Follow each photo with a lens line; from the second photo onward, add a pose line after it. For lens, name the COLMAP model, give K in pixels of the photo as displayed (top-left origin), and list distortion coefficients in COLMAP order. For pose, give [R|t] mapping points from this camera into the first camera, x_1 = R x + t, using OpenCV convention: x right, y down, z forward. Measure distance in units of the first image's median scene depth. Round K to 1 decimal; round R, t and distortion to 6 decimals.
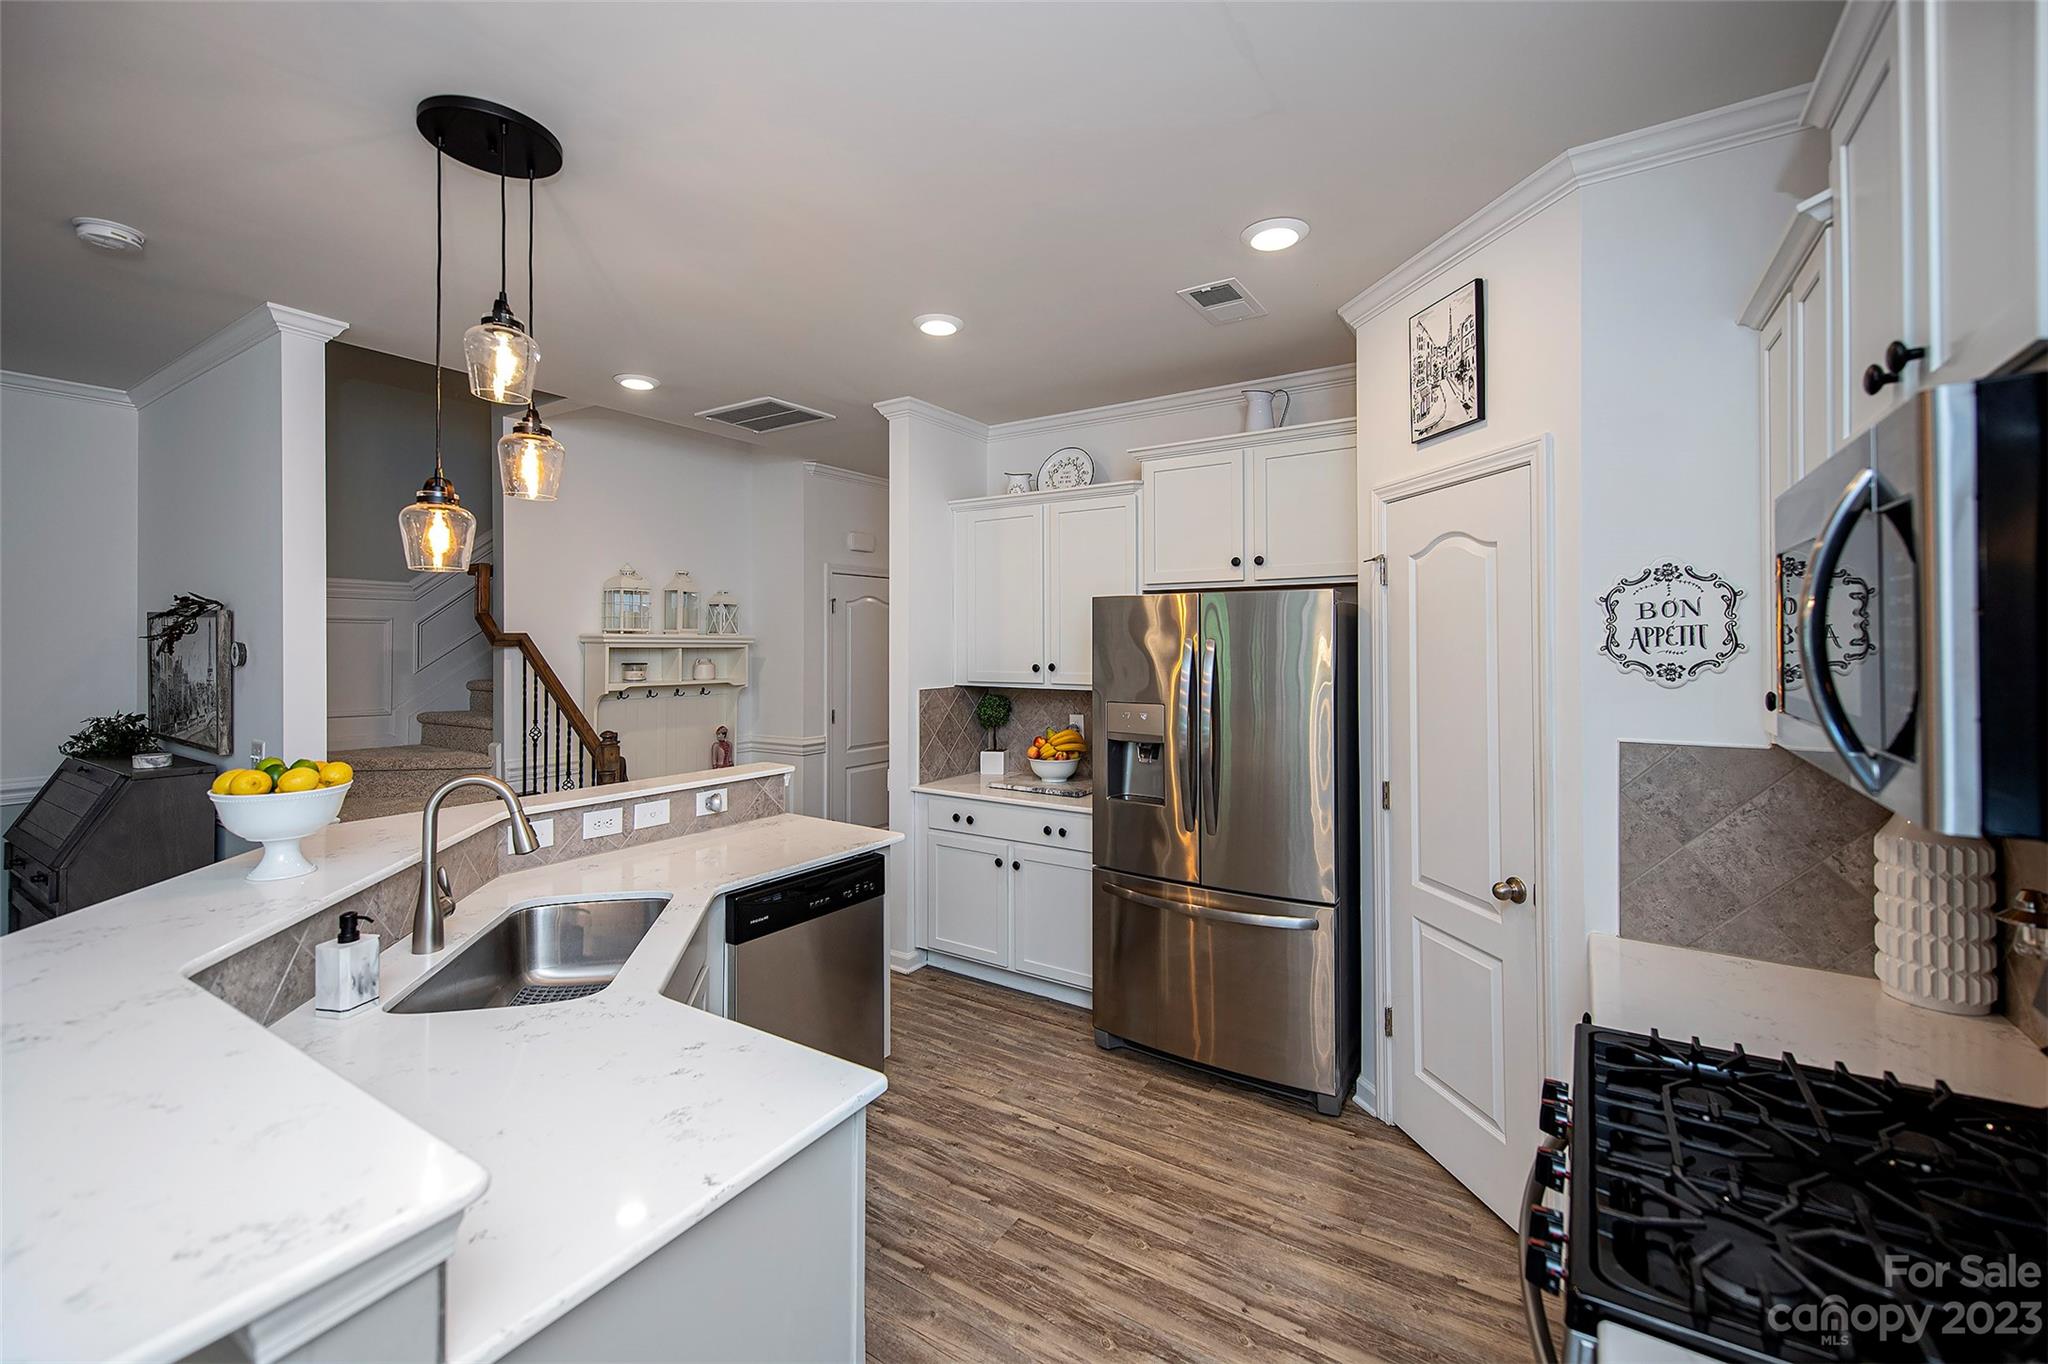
lens RADIAL K [[822.1, 0, 1047.1], [0, 822.1, 637.2], [0, 0, 1]] dist [0.016512, -0.004683]
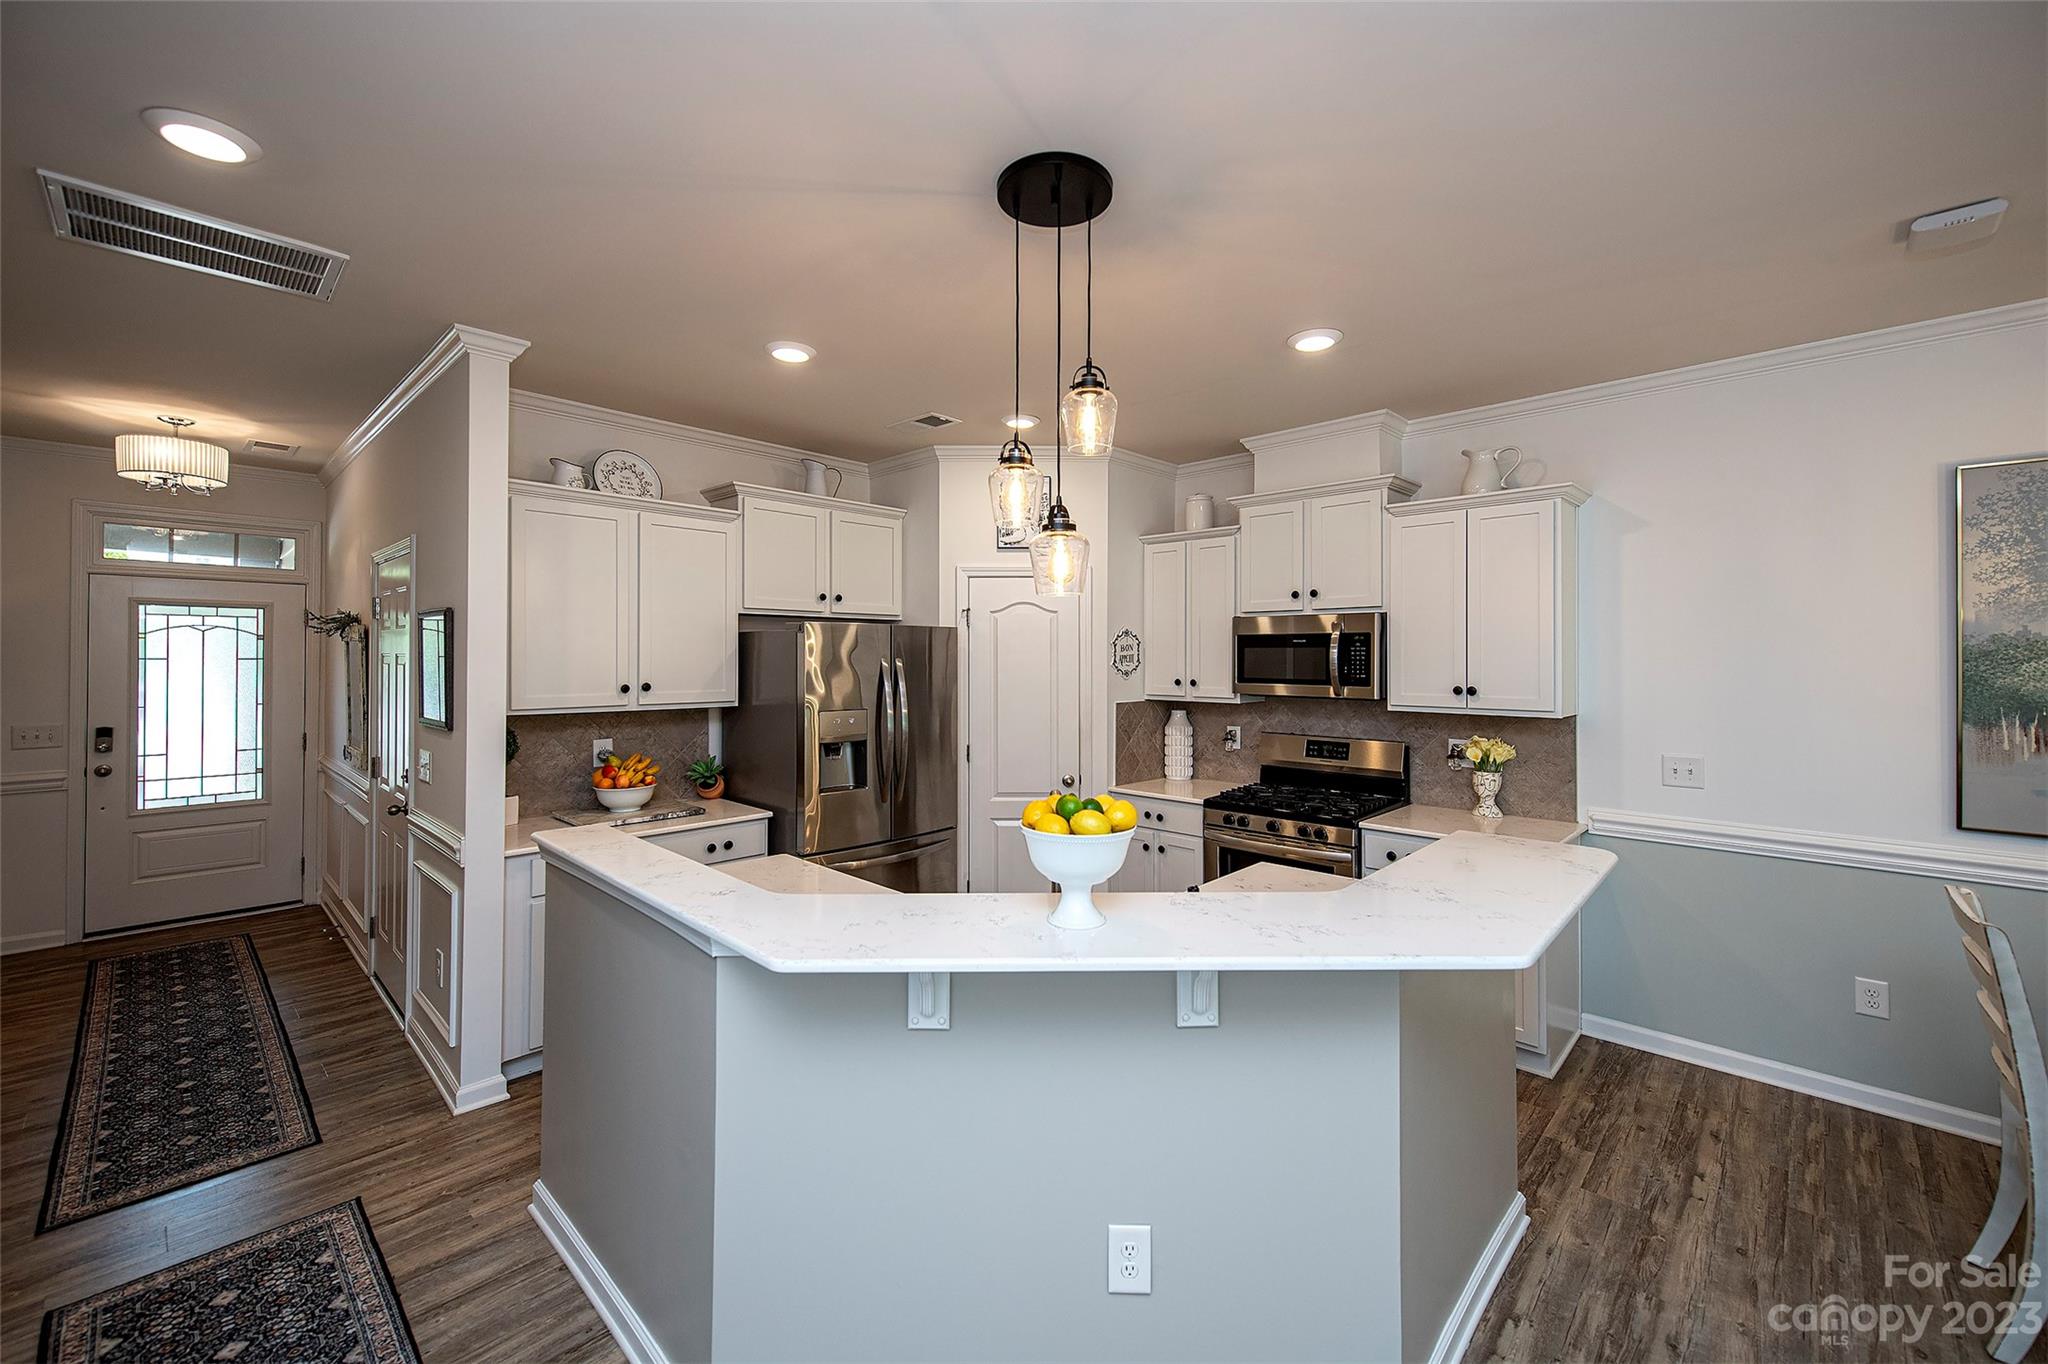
lens RADIAL K [[822.1, 0, 1031.9], [0, 822.1, 654.3], [0, 0, 1]] dist [0.016512, -0.004683]
pose [[0.202820, 0.007683, 0.979186, -0.981782], [-0.008037, 0.999949, -0.006181, 0.001495], [-0.979183, -0.006616, 0.202871, 0.447891]]
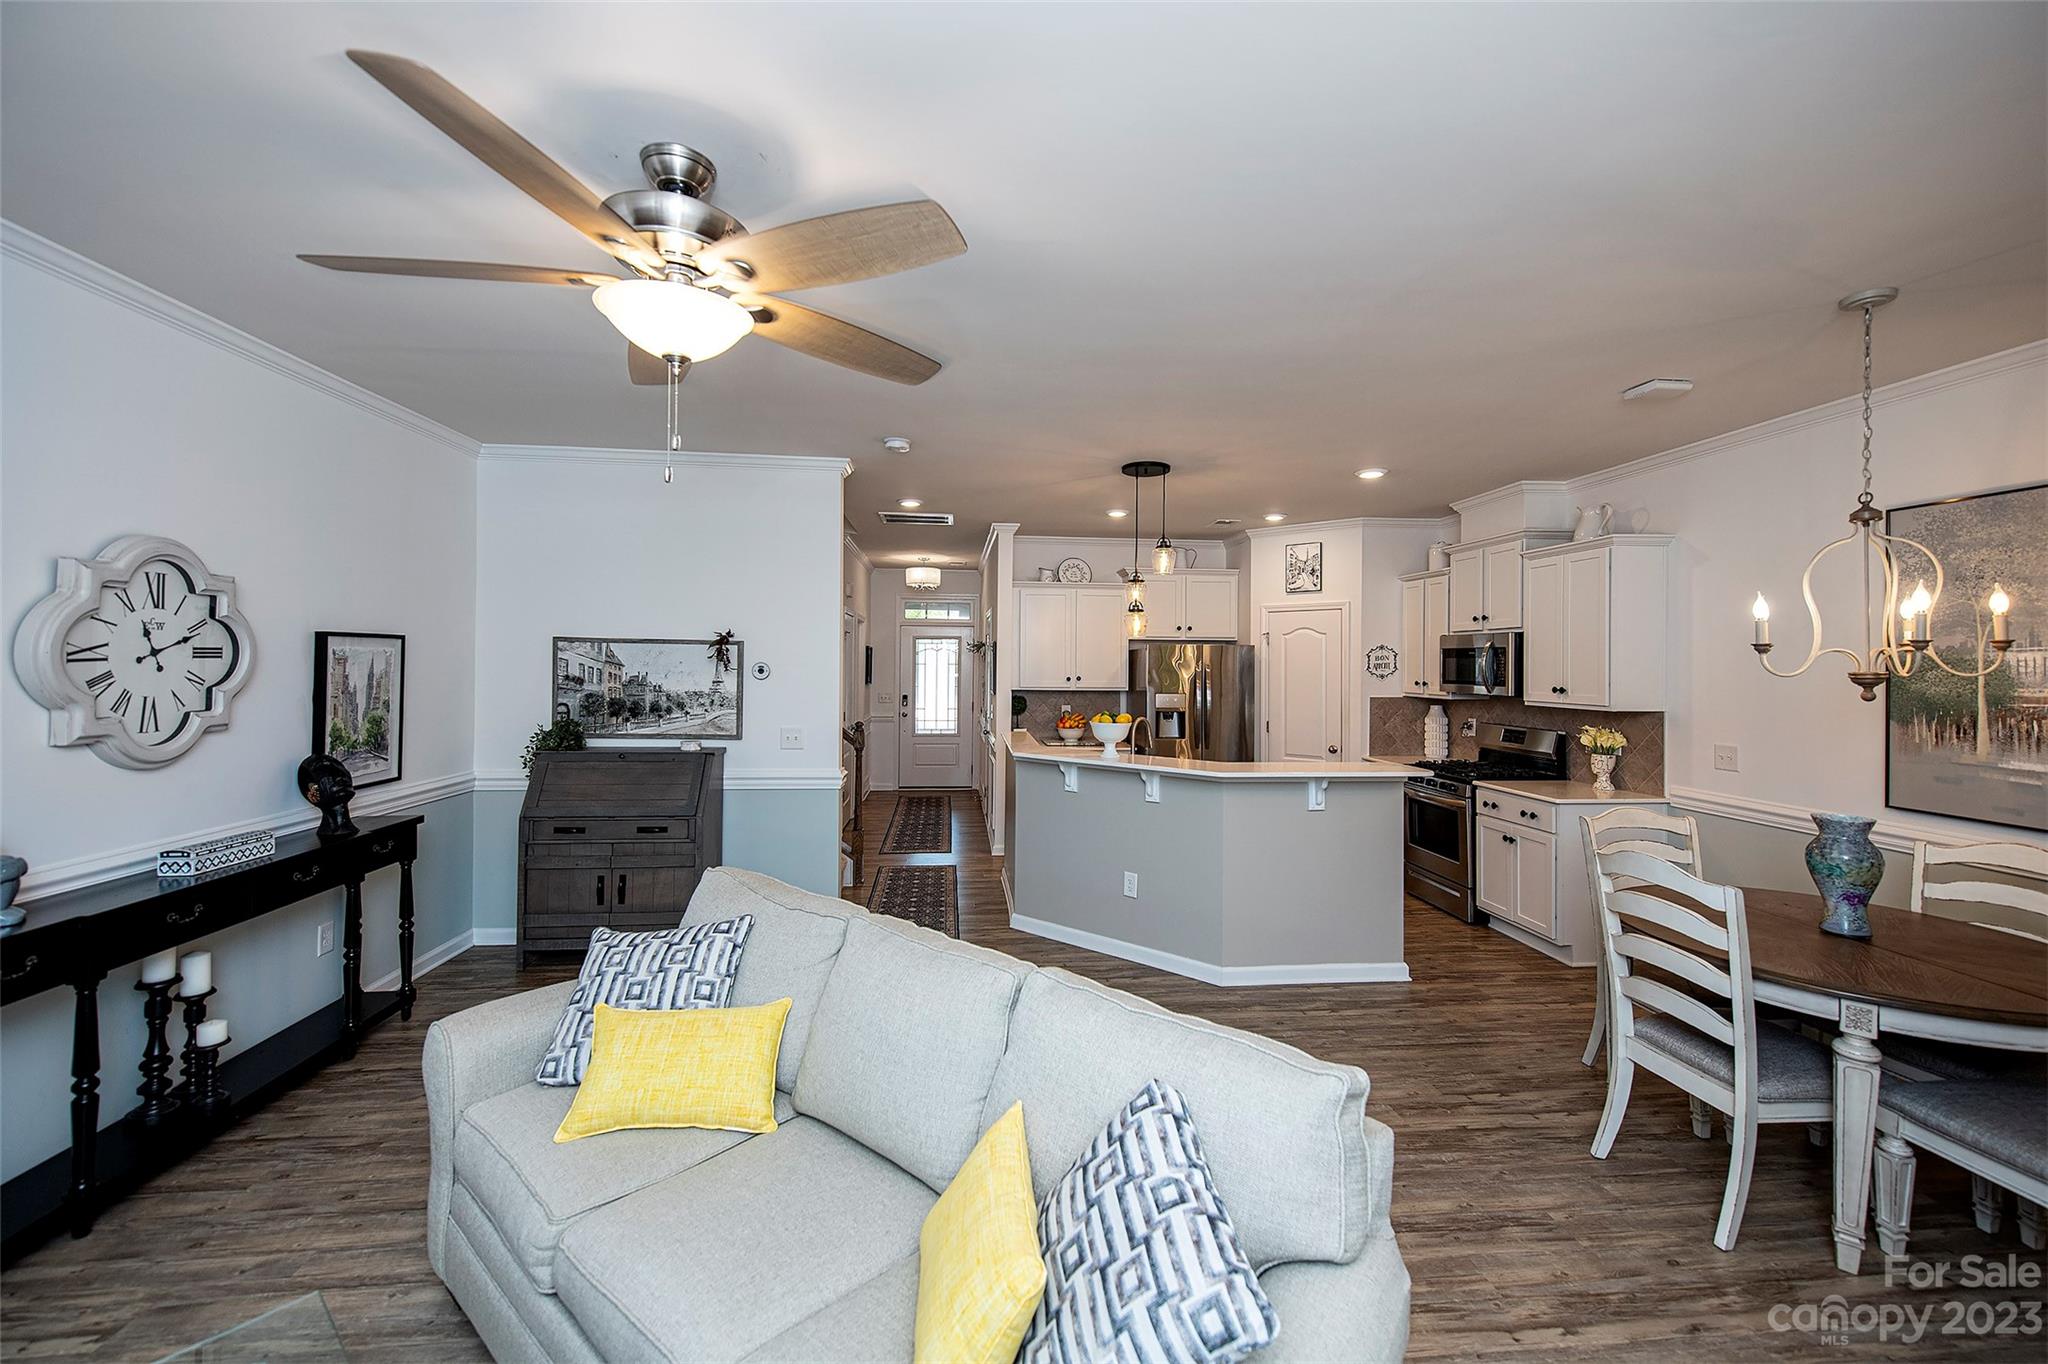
lens RADIAL K [[822.1, 0, 1027.5], [0, 822.1, 660.5], [0, 0, 1]] dist [0.016512, -0.004683]
pose [[0.794106, 0.010021, 0.607697, -1.436617], [-0.011853, 0.999929, -0.000999, -0.001777], [-0.607664, -0.006410, 0.794169, -0.474103]]
